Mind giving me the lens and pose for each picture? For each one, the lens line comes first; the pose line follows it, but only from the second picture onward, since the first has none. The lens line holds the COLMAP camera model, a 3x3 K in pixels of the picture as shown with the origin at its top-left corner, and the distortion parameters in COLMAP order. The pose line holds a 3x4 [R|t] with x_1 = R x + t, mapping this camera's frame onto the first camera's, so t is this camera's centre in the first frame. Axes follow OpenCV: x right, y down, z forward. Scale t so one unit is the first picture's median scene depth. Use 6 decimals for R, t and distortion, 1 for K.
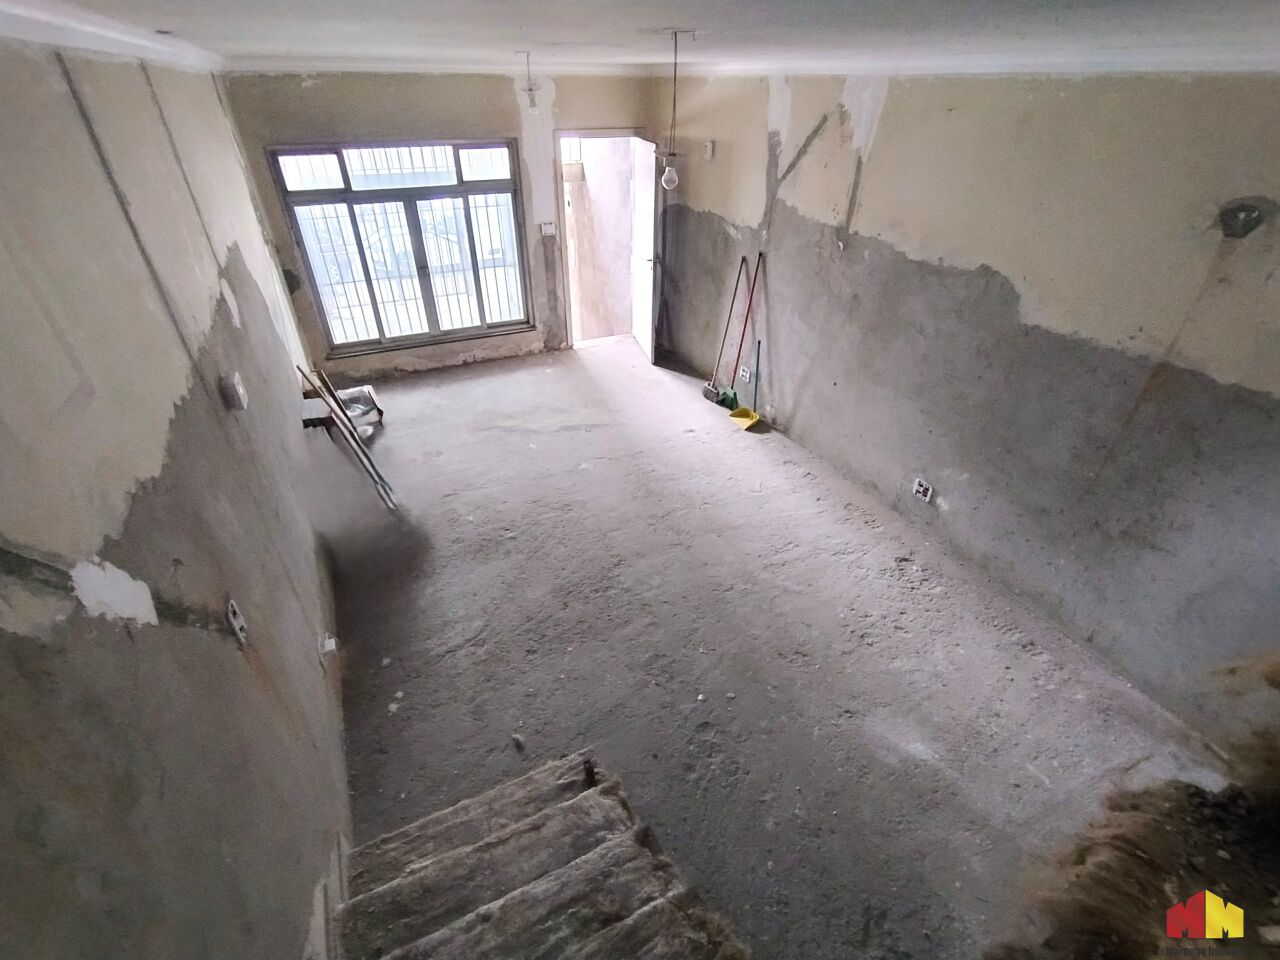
lens RADIAL K [[587.6, 0, 640.0], [0, 587.6, 478.6], [0, 0, 1]] dist [-0.004370, -0.000199]
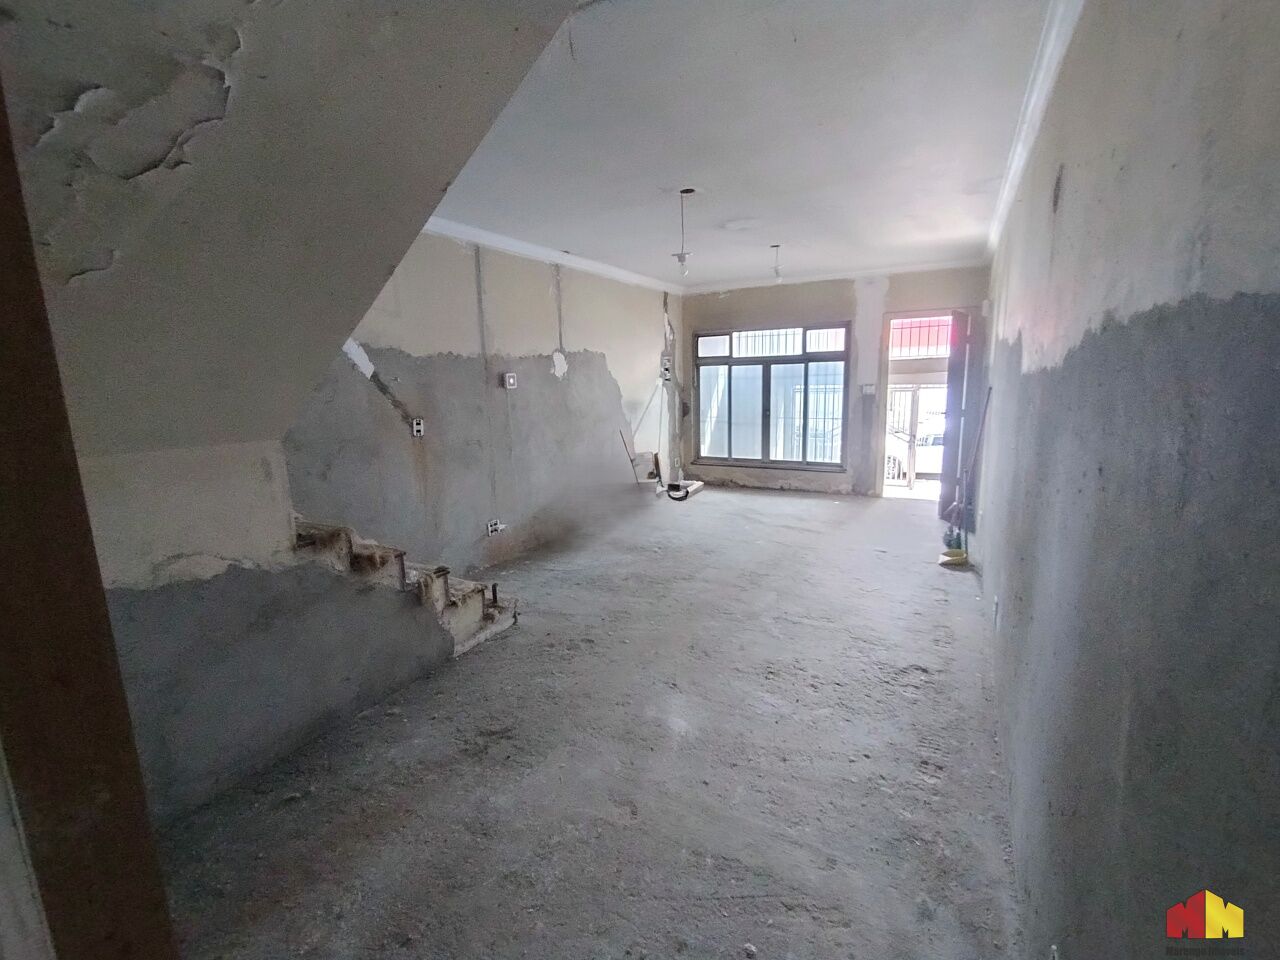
lens RADIAL K [[587.6, 0, 640.3], [0, 587.6, 482.1], [0, 0, 1]] dist [-0.004370, -0.000199]
pose [[0.582694, 0.122777, -0.803364, 0.618684], [-0.428433, 0.886410, -0.175281, 0.160018], [0.690589, 0.446322, 0.569107, 0.115196]]
